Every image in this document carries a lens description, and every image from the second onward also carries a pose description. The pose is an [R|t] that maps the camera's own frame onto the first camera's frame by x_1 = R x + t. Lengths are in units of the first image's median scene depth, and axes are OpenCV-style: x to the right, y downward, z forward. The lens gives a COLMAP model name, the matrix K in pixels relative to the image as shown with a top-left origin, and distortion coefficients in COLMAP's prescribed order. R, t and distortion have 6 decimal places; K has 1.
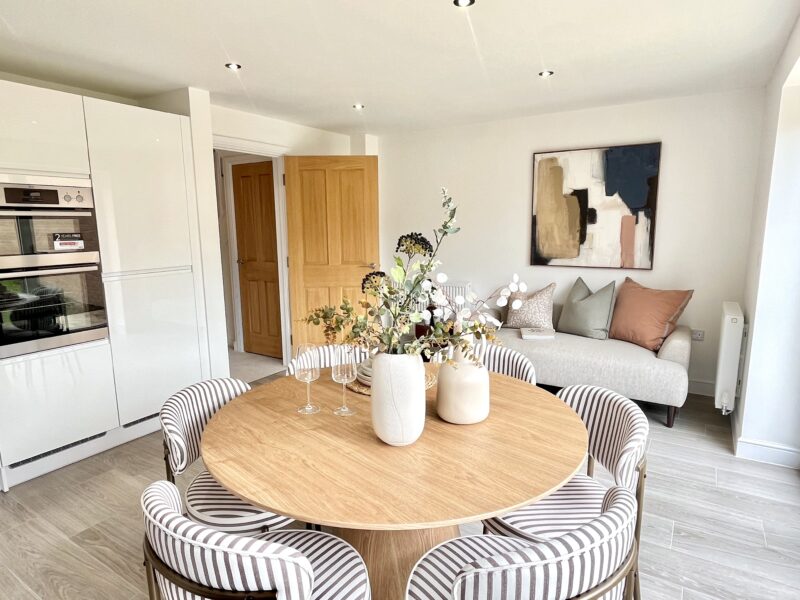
lens RADIAL K [[475.6, 0, 400.0], [0, 475.6, 300.0], [0, 0, 1]] dist [-0.004957, -0.001255]
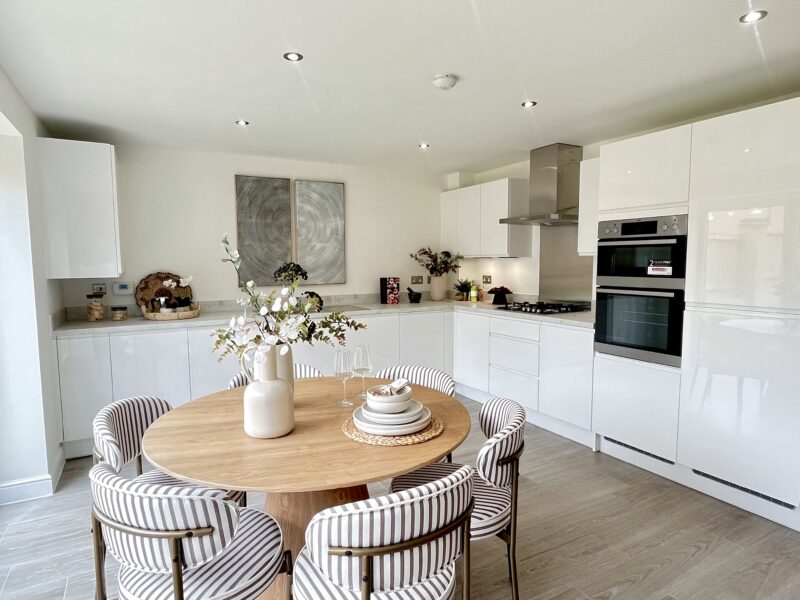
lens RADIAL K [[475.6, 0, 400.0], [0, 475.6, 300.0], [0, 0, 1]] dist [-0.004957, -0.001255]
pose [[-0.485729, 0.090279, -0.869435, 0.522149], [-0.125535, 0.977136, 0.171596, -0.160137], [0.865048, 0.192494, -0.463291, 0.993224]]
